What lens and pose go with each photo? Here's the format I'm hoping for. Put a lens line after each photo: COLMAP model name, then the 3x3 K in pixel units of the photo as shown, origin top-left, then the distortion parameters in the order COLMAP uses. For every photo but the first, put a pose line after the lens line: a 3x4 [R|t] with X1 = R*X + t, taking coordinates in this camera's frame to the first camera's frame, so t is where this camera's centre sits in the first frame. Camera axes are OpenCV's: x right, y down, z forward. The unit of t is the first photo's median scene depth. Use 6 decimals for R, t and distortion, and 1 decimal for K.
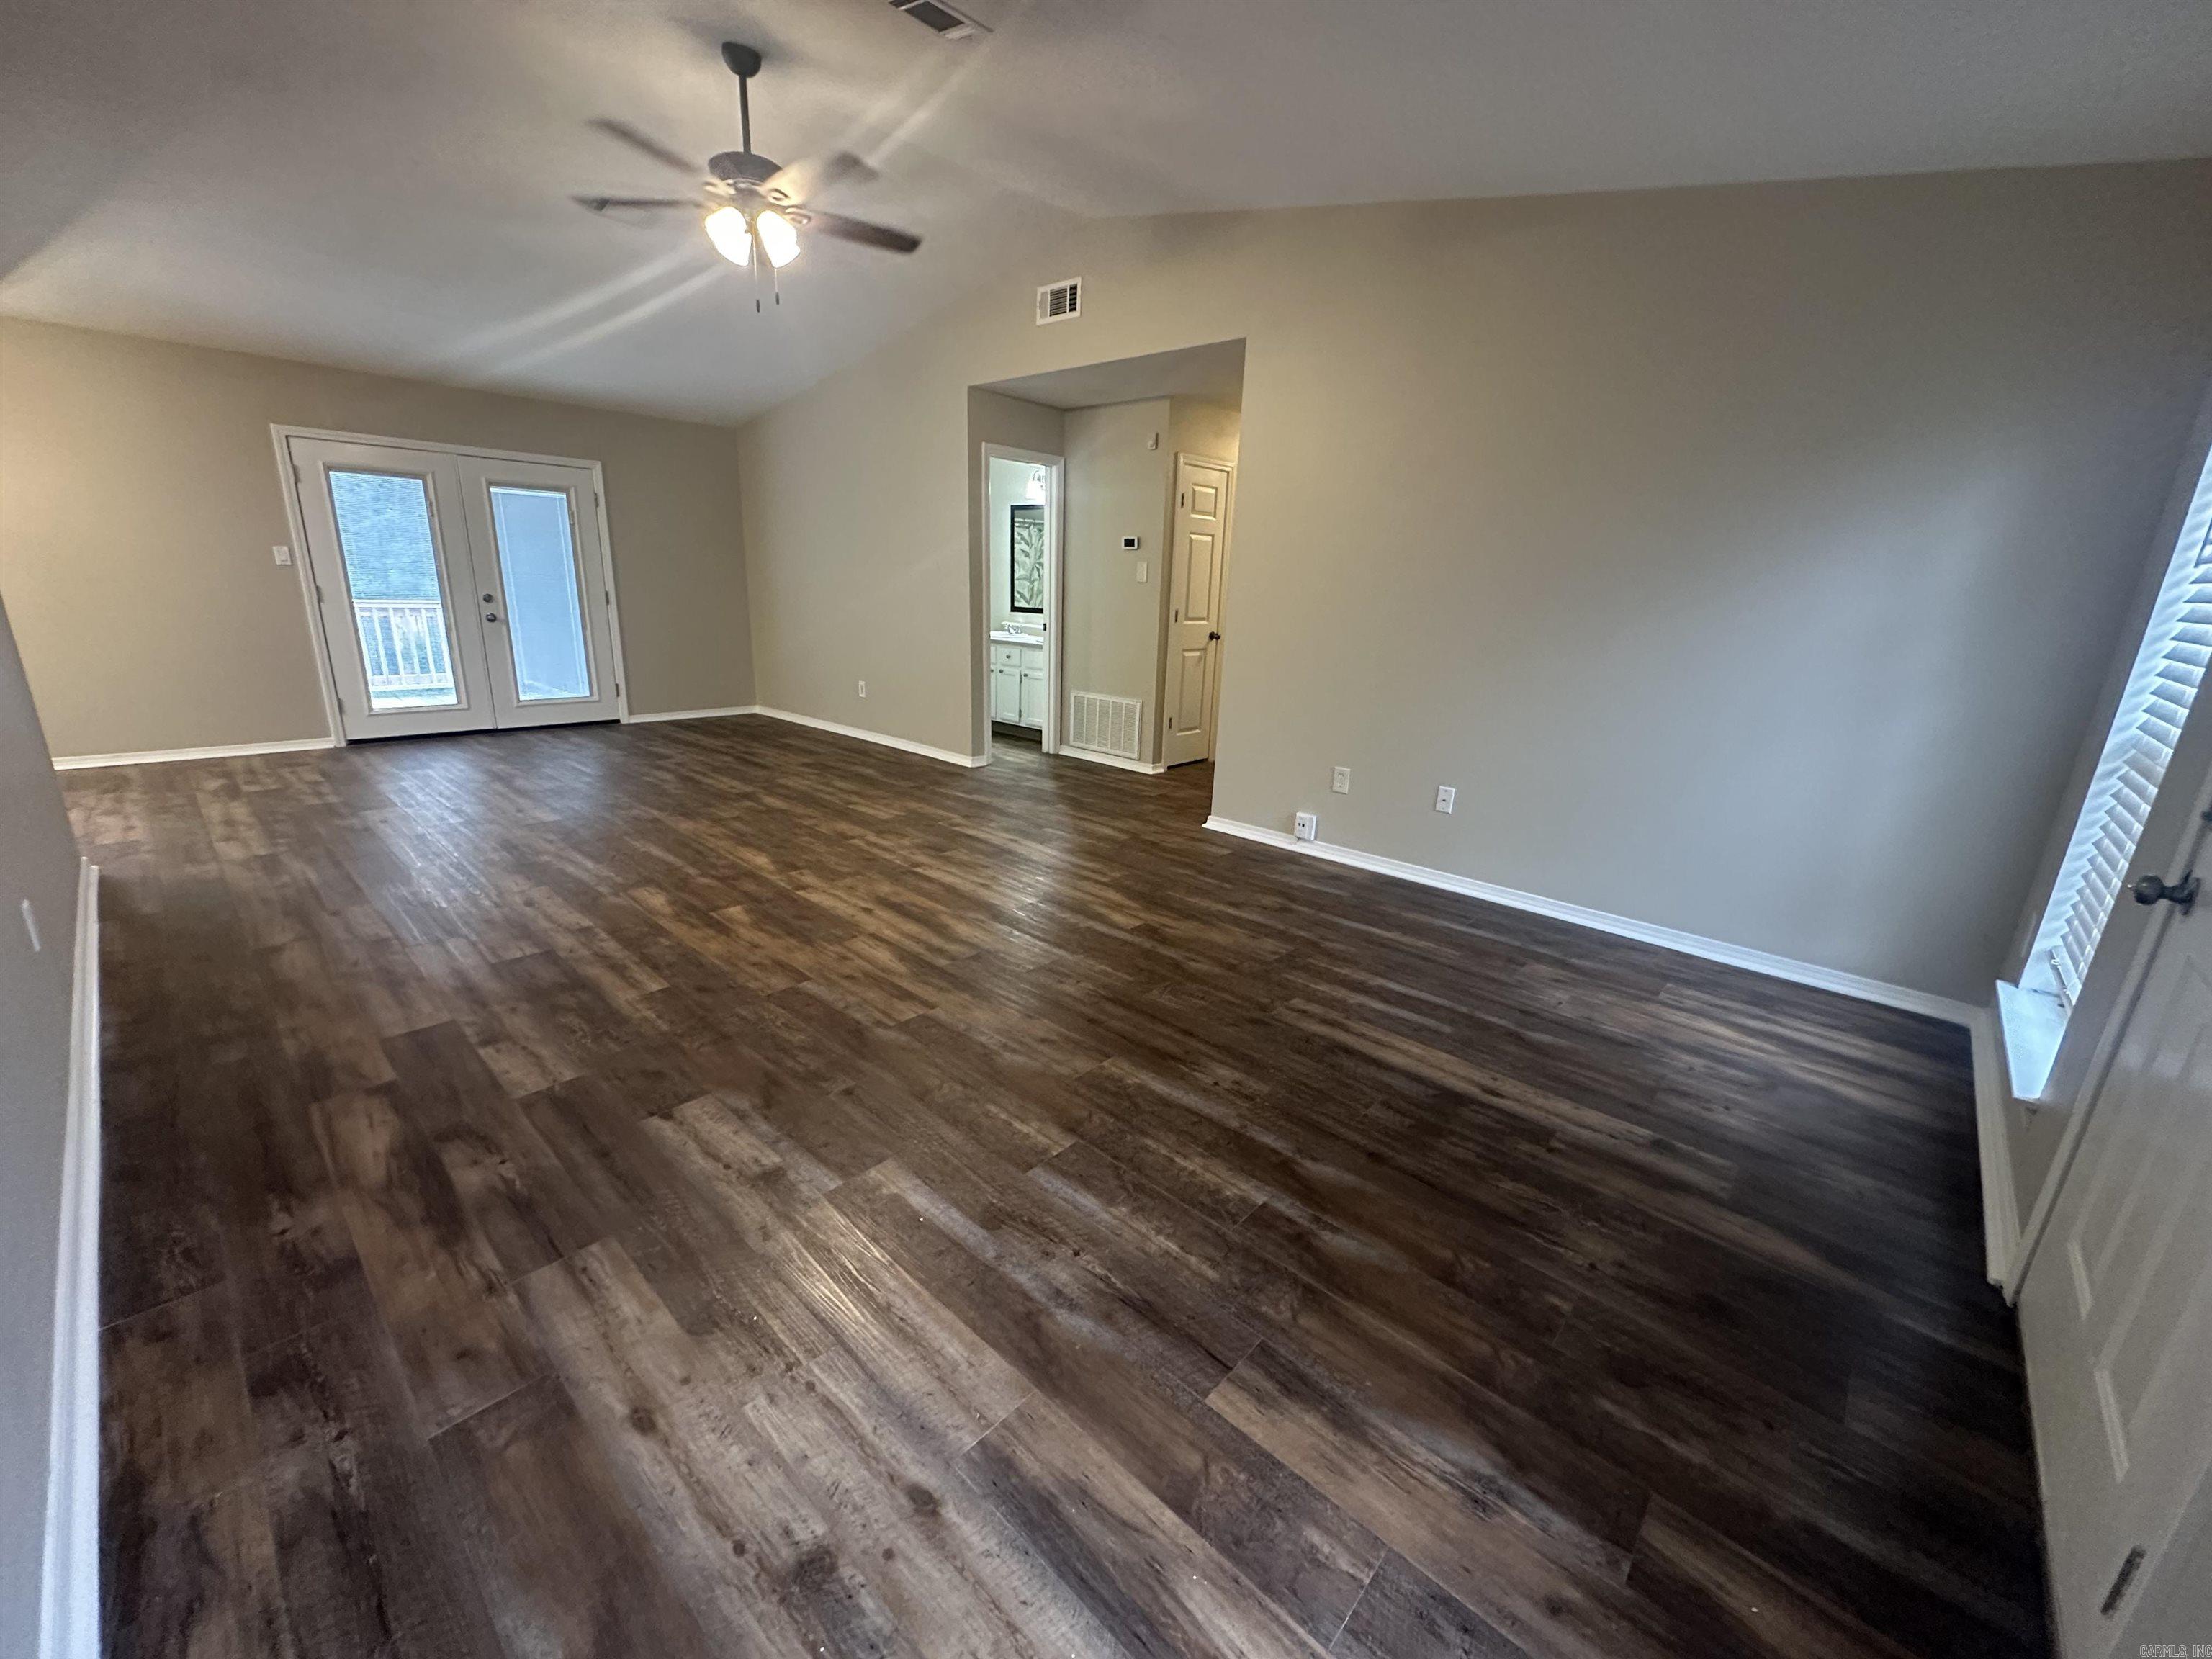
lens RADIAL K [[881.1, 0, 1116.0], [0, 881.1, 832.3], [0, 0, 1]] dist [-0.004484, 0.001111]
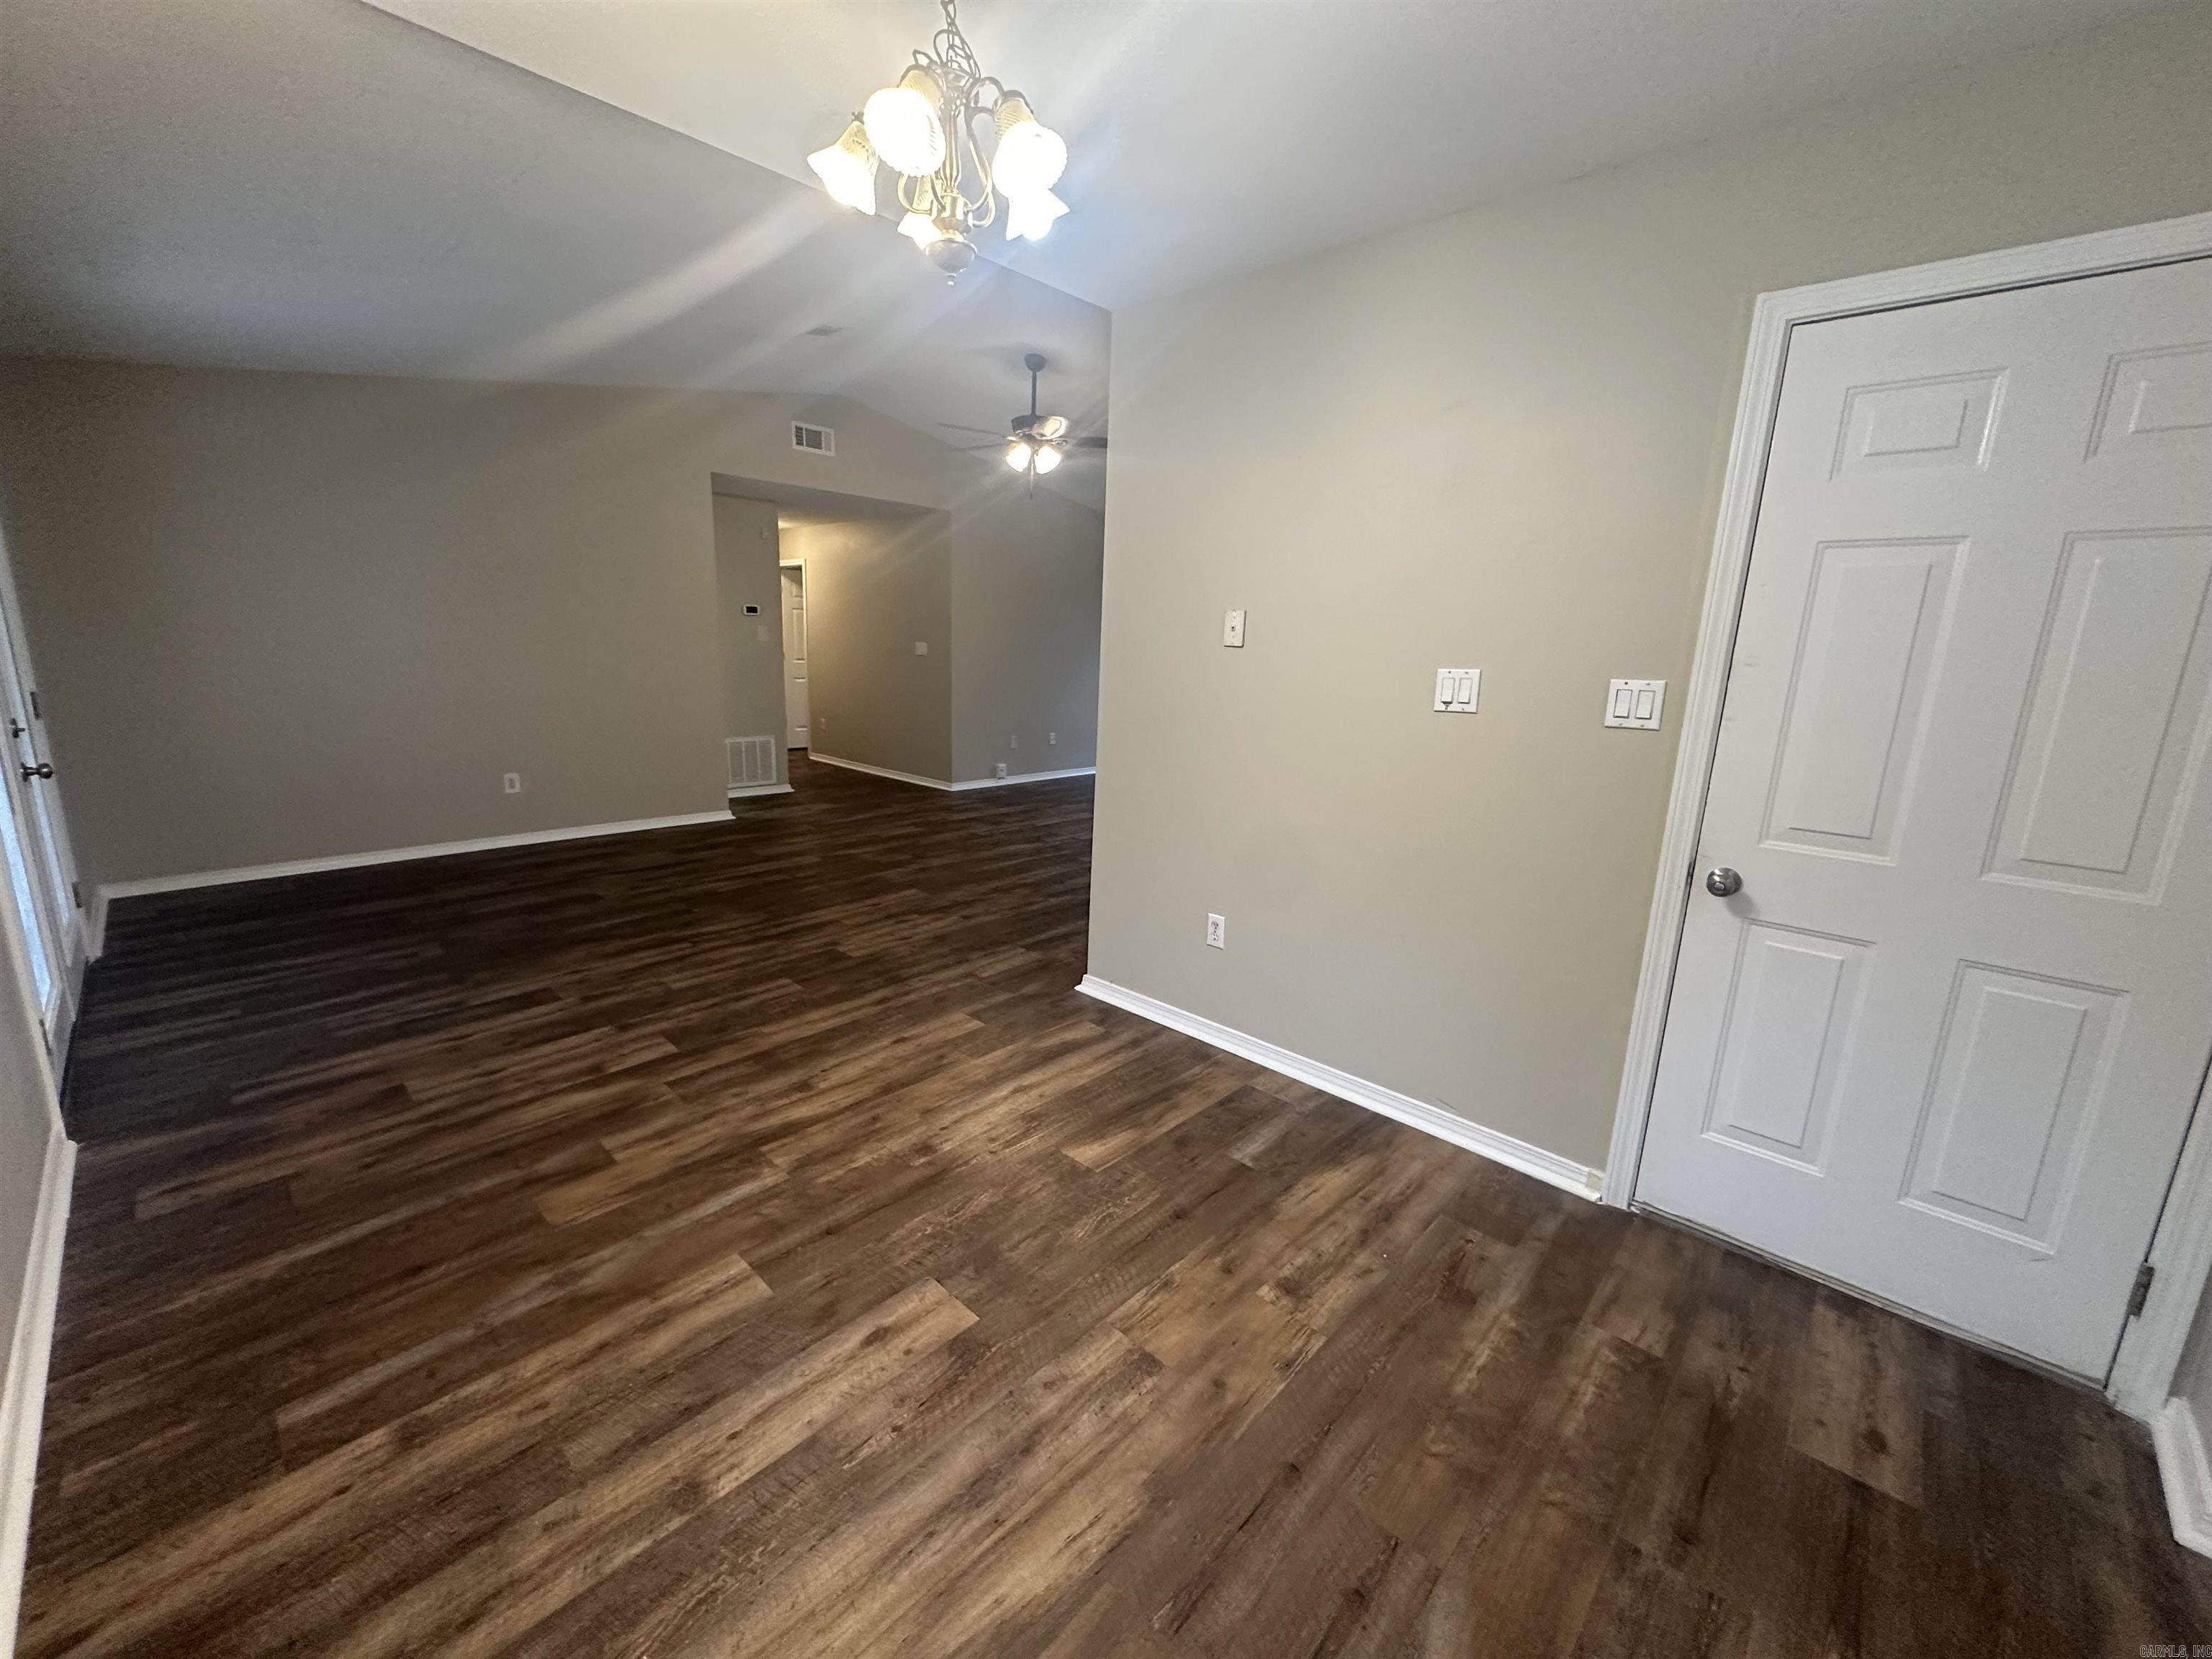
lens RADIAL K [[881.1, 0, 1099.6], [0, 881.1, 829.4], [0, 0, 1]] dist [-0.004484, 0.001111]
pose [[0.020810, -0.242834, 0.969845, -2.207512], [0.249603, 0.940599, 0.230156, -0.364967], [-0.968125, 0.237287, 0.080185, 0.916781]]
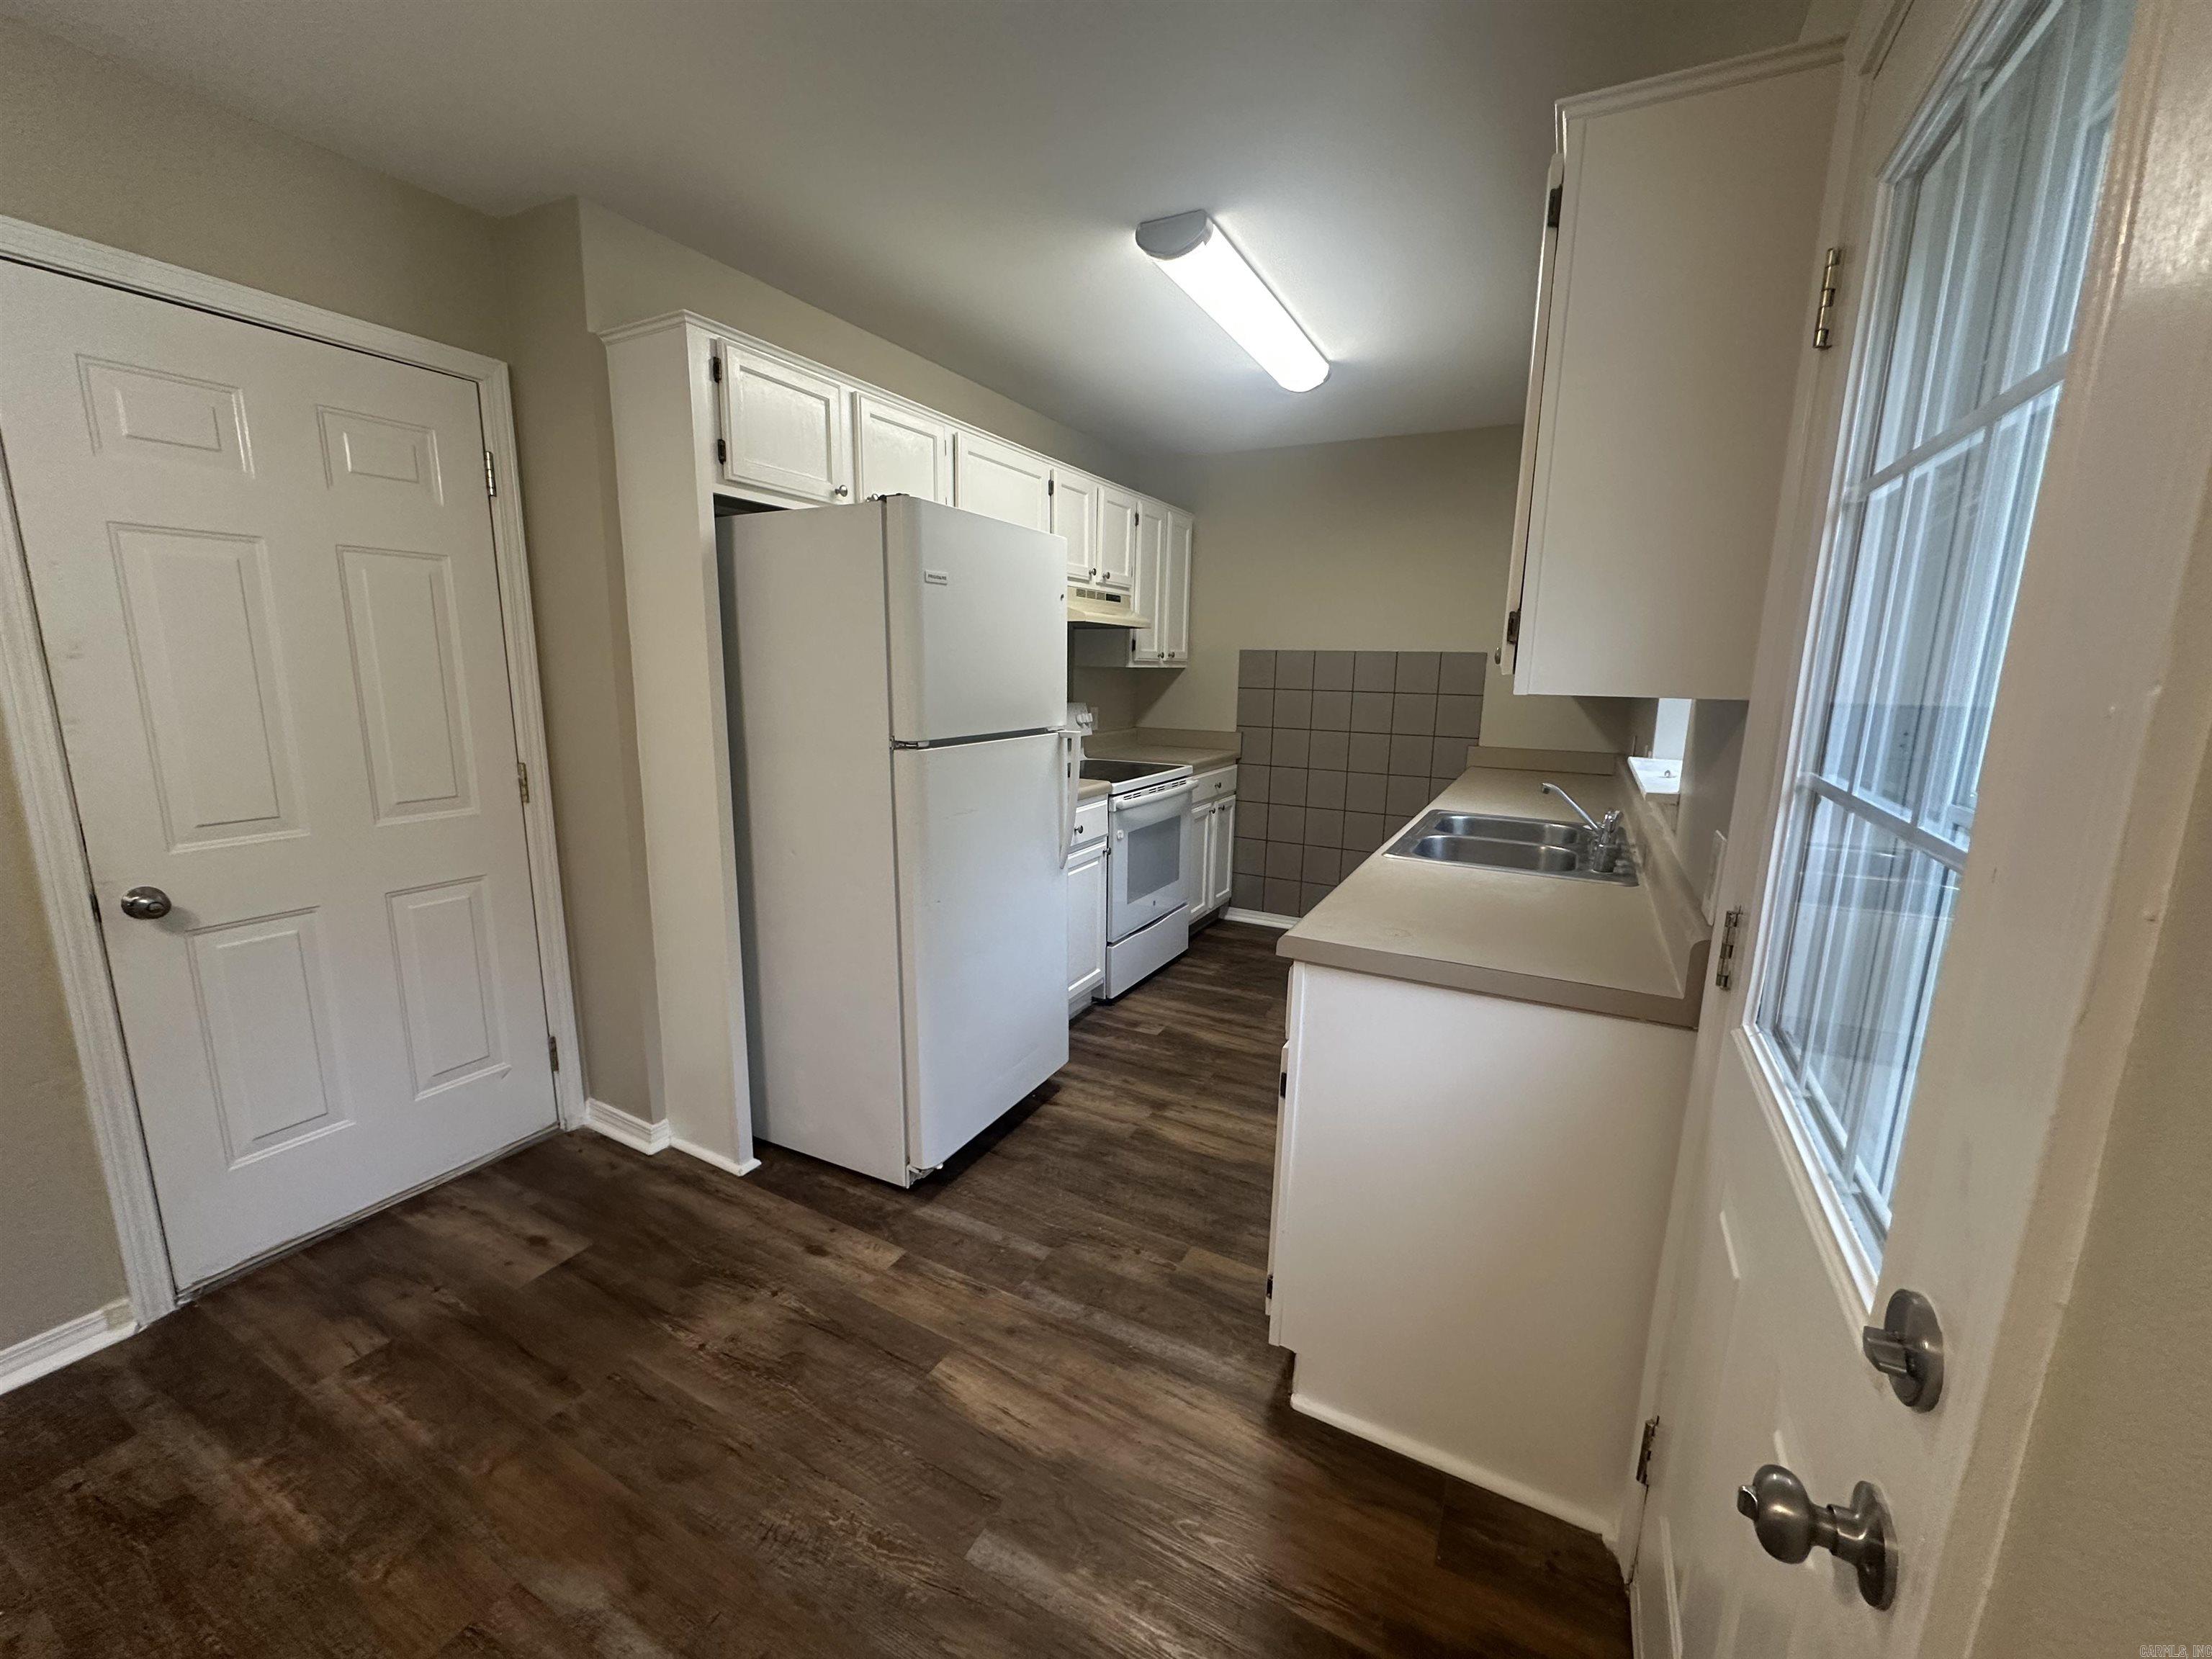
lens RADIAL K [[881.1, 0, 1114.8], [0, 881.1, 830.4], [0, 0, 1]] dist [-0.004484, 0.001111]
pose [[-0.966916, -0.003621, -0.255068, -2.056280], [-0.120251, 0.888301, 0.443238, -0.430949], [0.224973, 0.459247, -0.859349, 1.127241]]
